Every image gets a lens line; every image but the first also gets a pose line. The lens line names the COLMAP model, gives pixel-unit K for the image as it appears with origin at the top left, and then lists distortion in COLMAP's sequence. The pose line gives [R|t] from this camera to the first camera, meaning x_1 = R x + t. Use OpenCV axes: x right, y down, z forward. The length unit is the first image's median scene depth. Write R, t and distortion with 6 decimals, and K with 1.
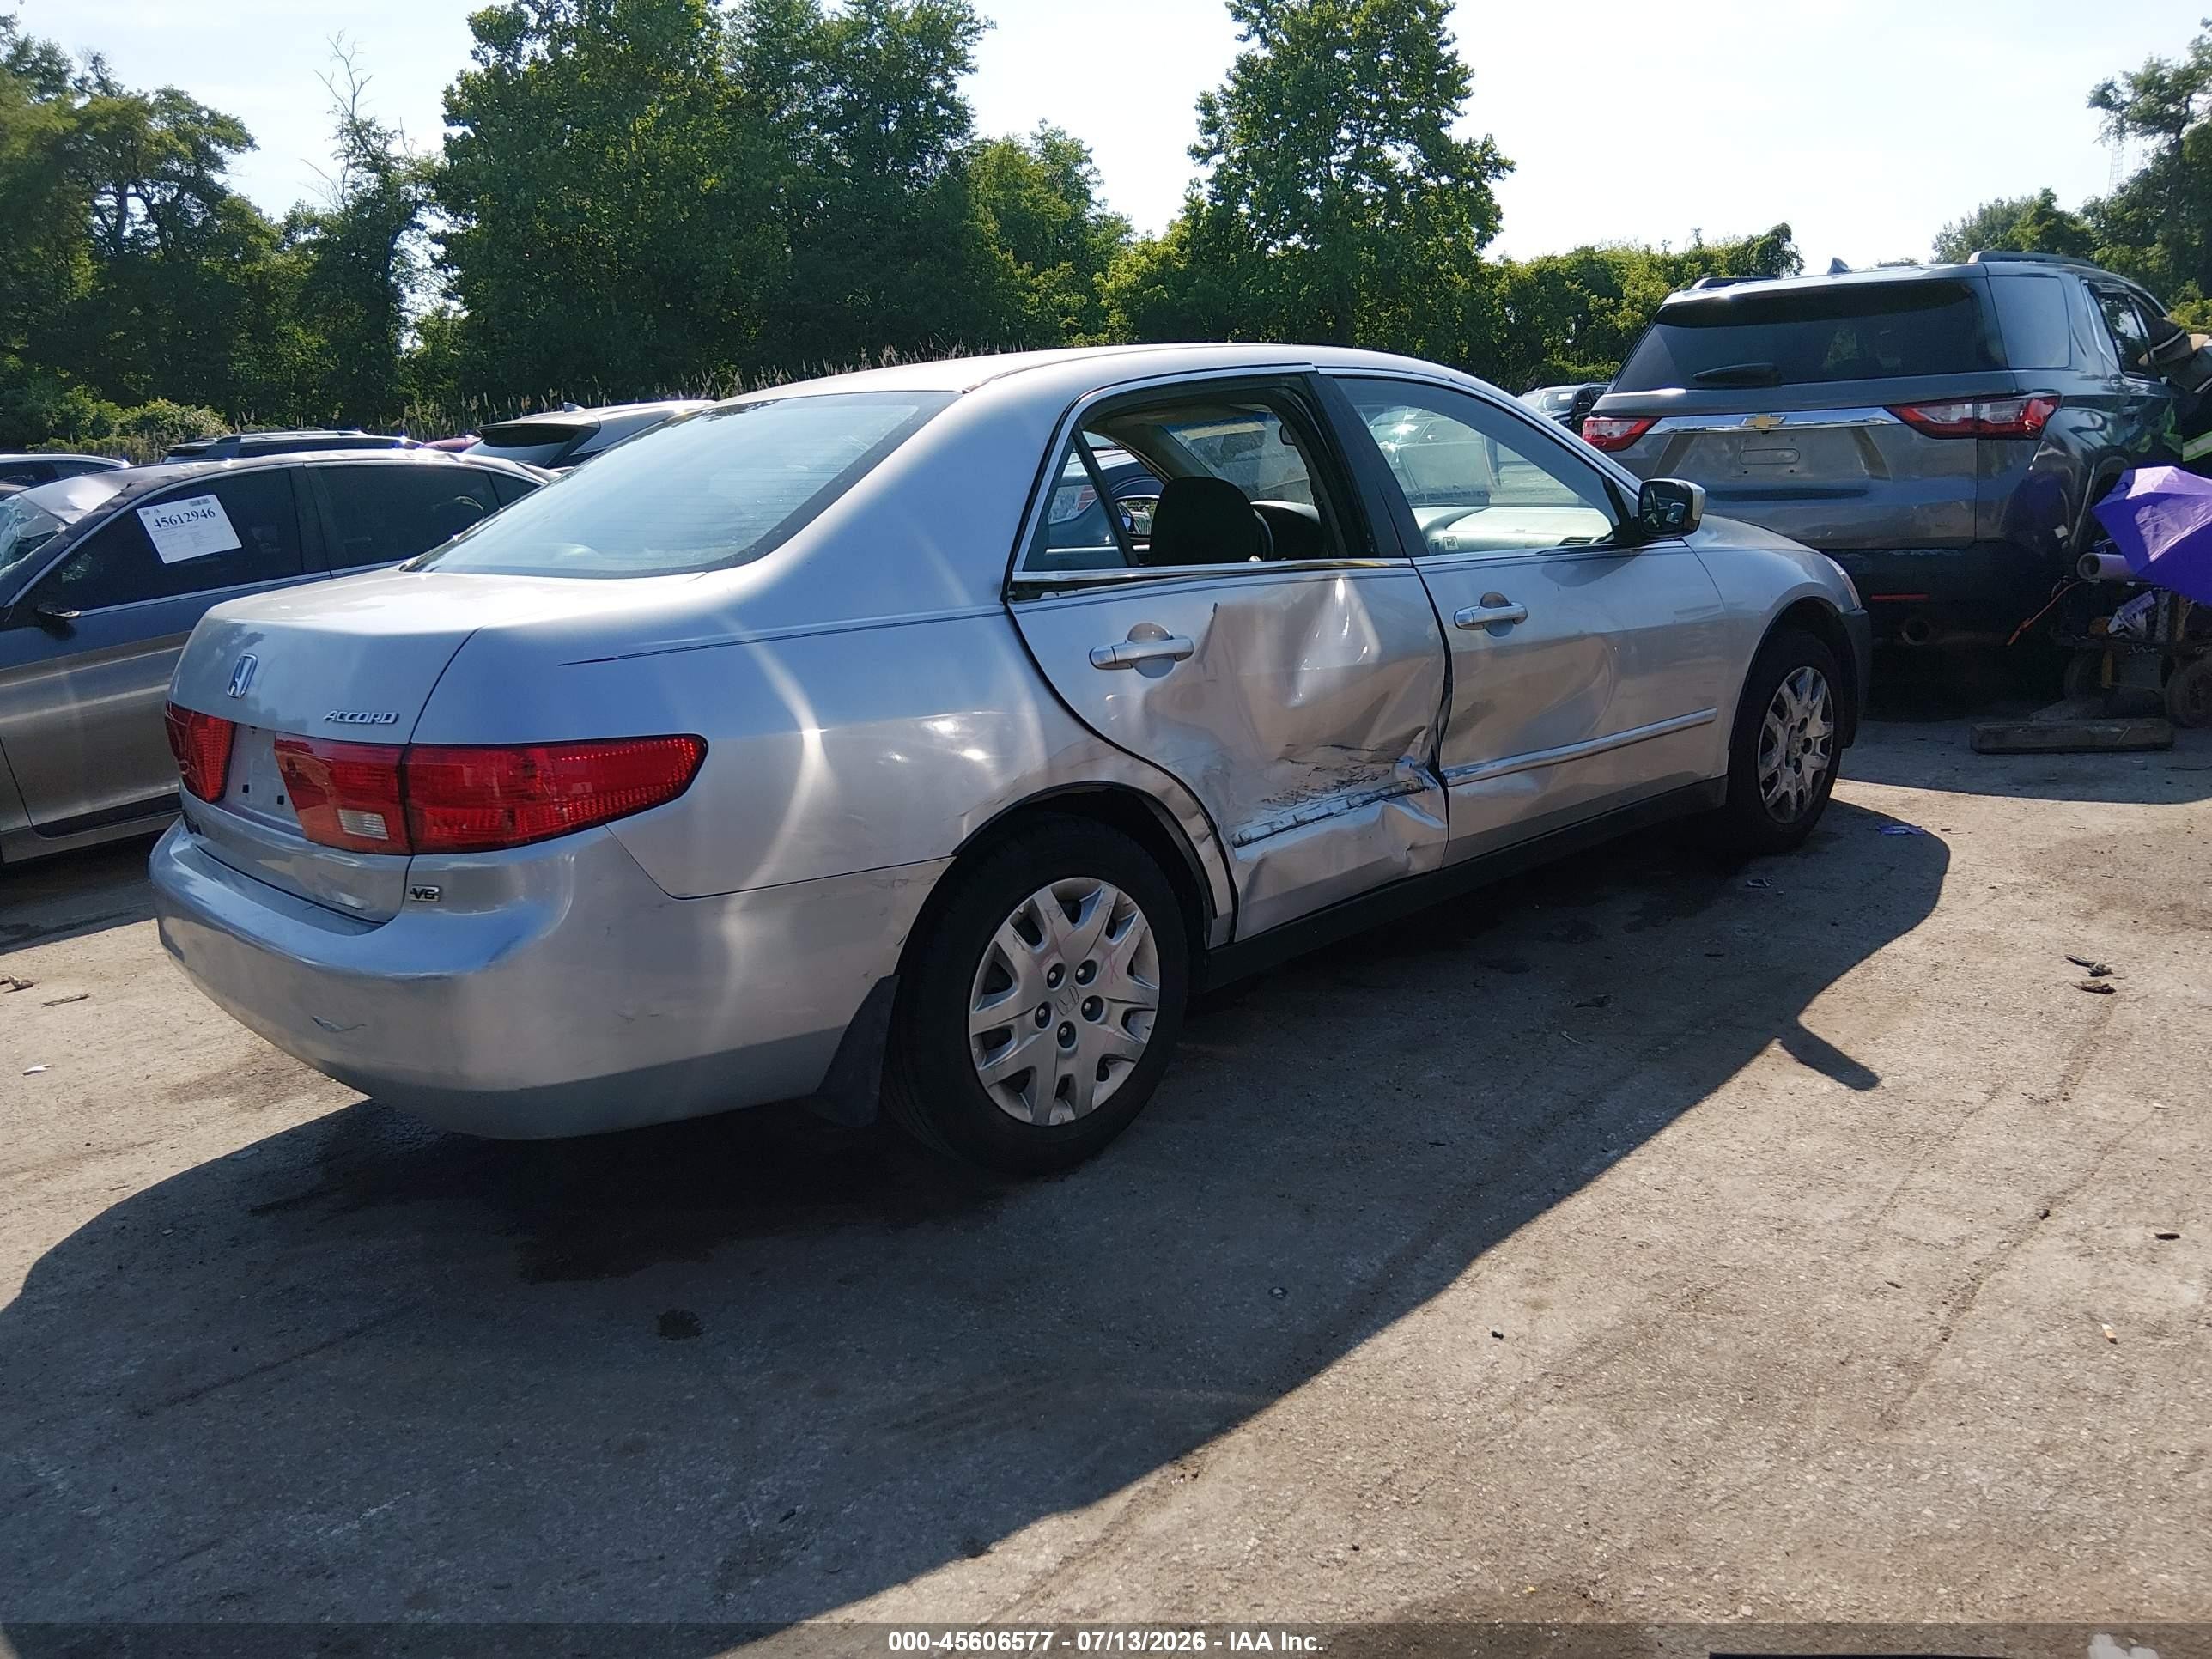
lens RADIAL K [[1674.4, 0, 1096.9], [0, 1674.4, 814.7], [0, 0, 1]] dist [0.050662, -0.091183]
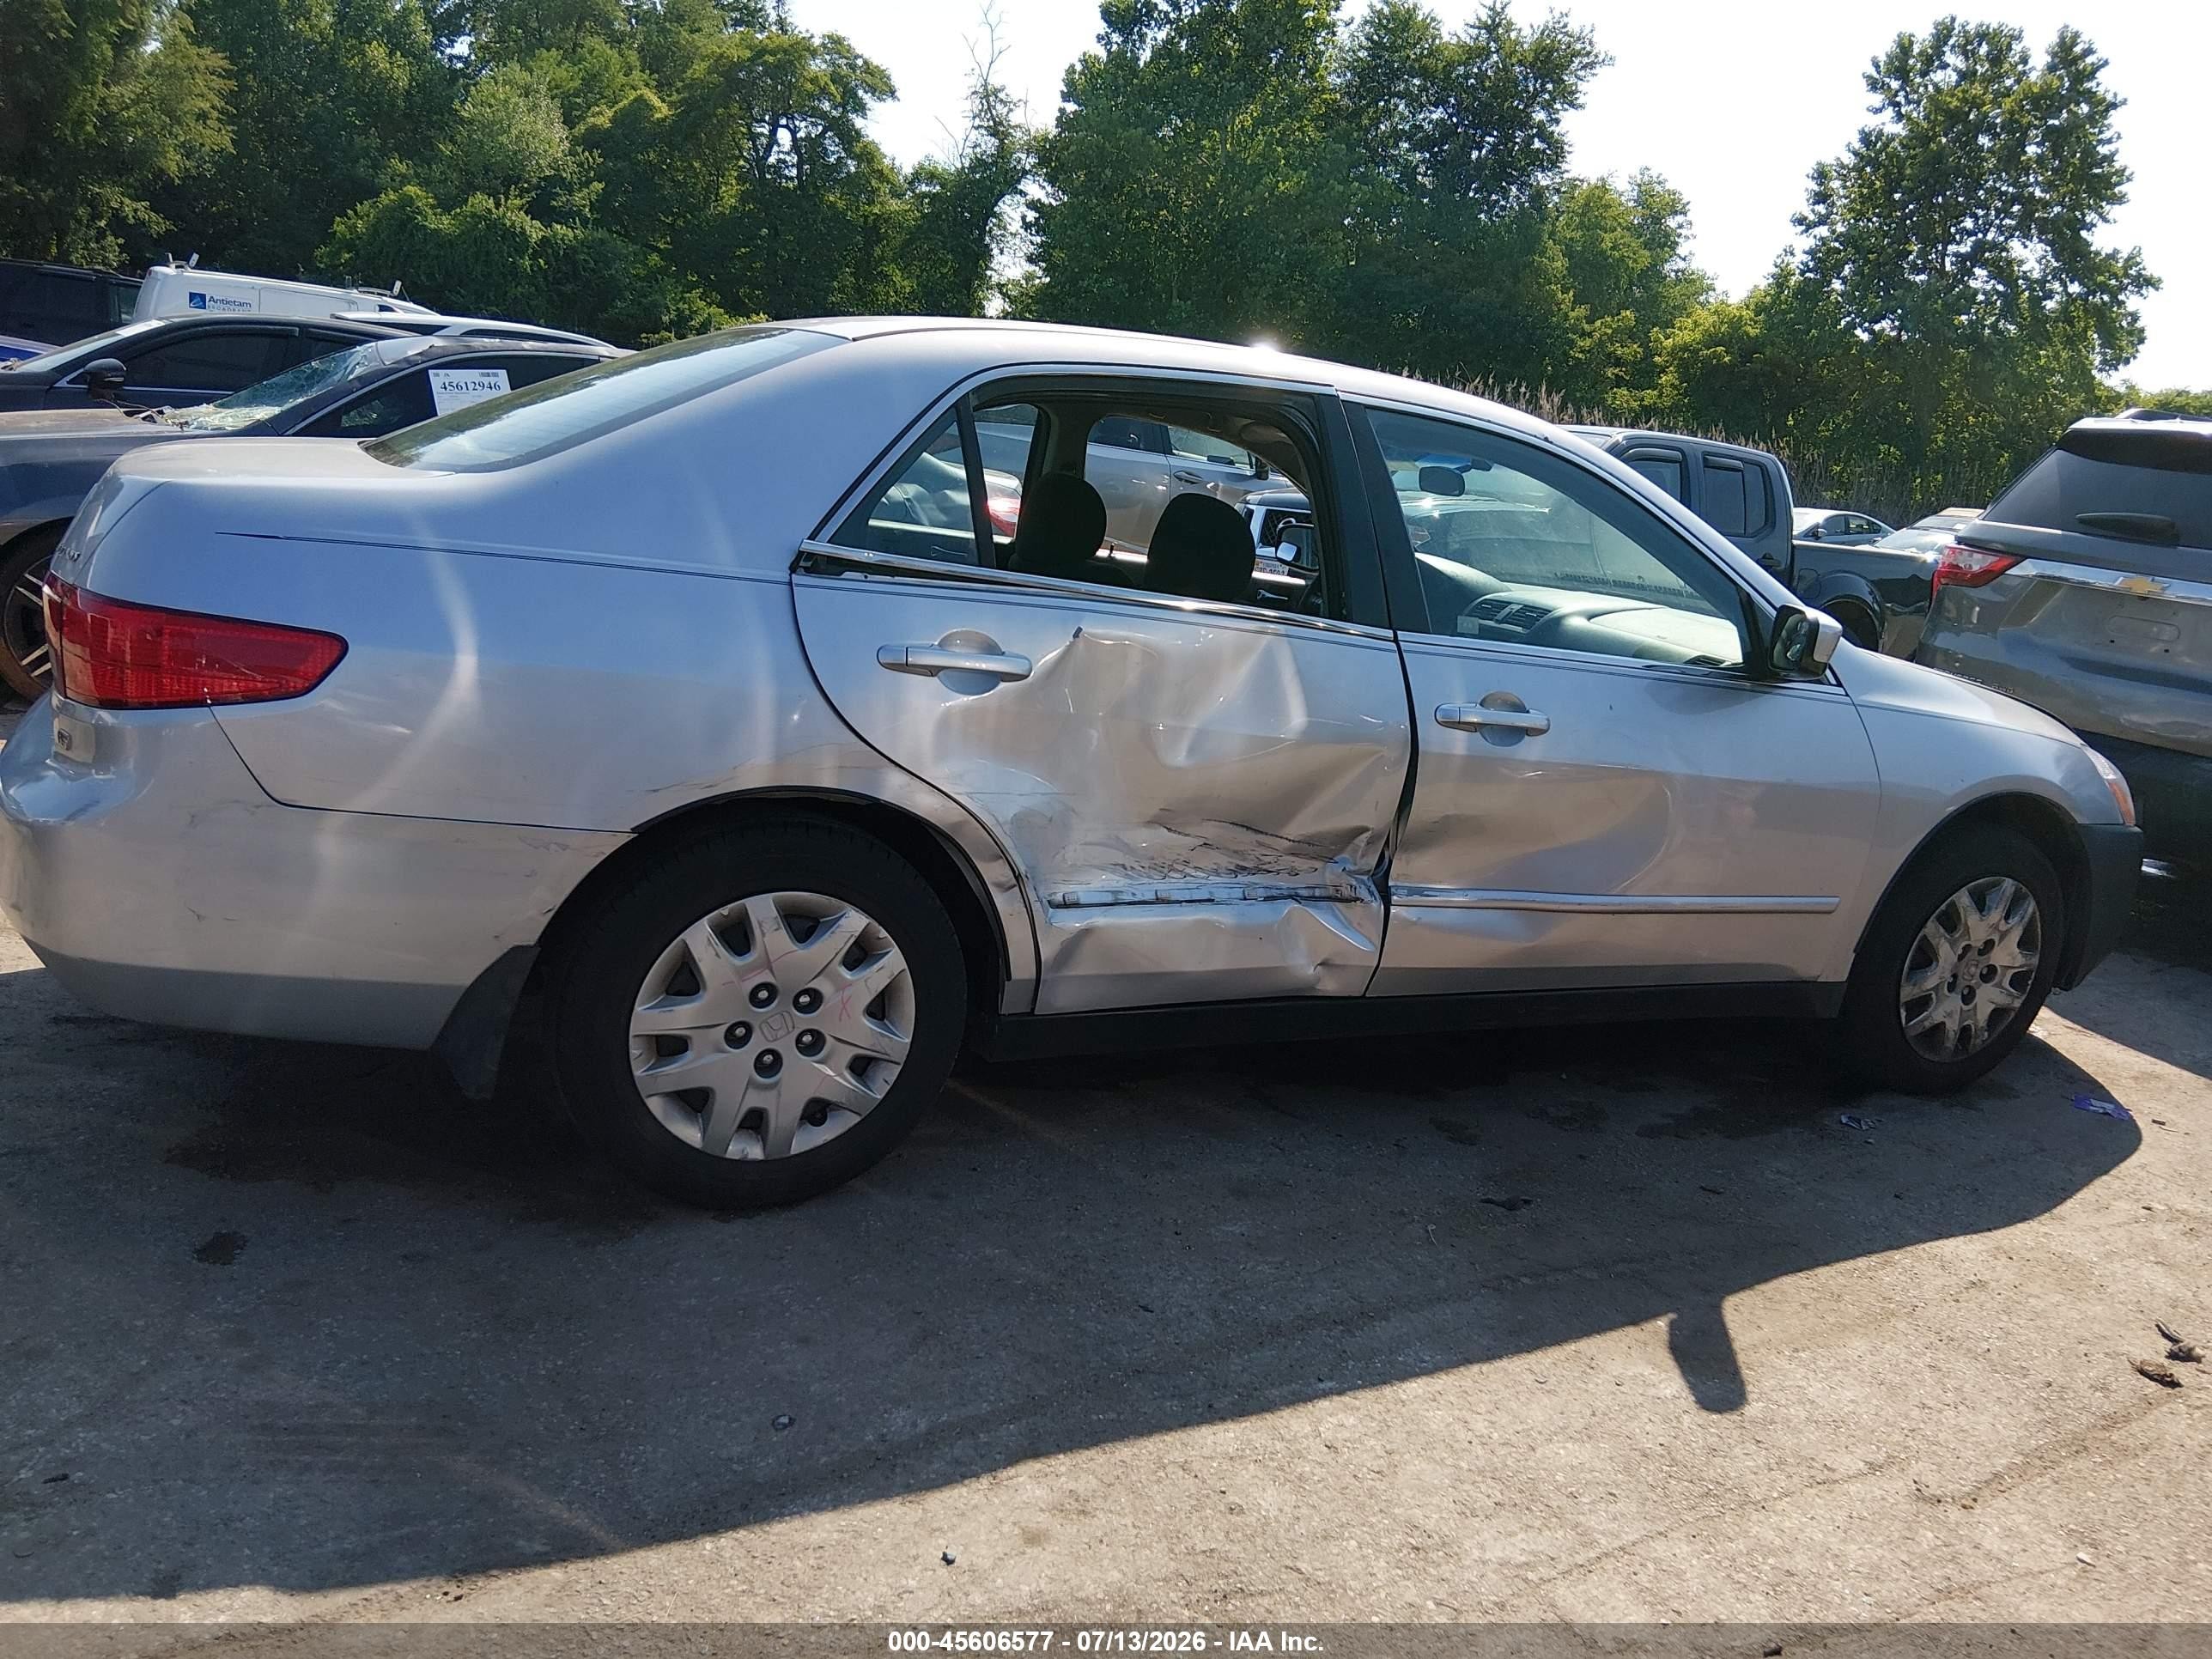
lens RADIAL K [[1674.4, 0, 1095.7], [0, 1674.4, 808.5], [0, 0, 1]] dist [0.050662, -0.091183]
pose [[0.938578, 0.226236, -0.260553, 0.219042], [-0.229354, 0.973162, 0.018794, -0.035806], [0.257812, 0.042120, 0.965277, 0.114900]]
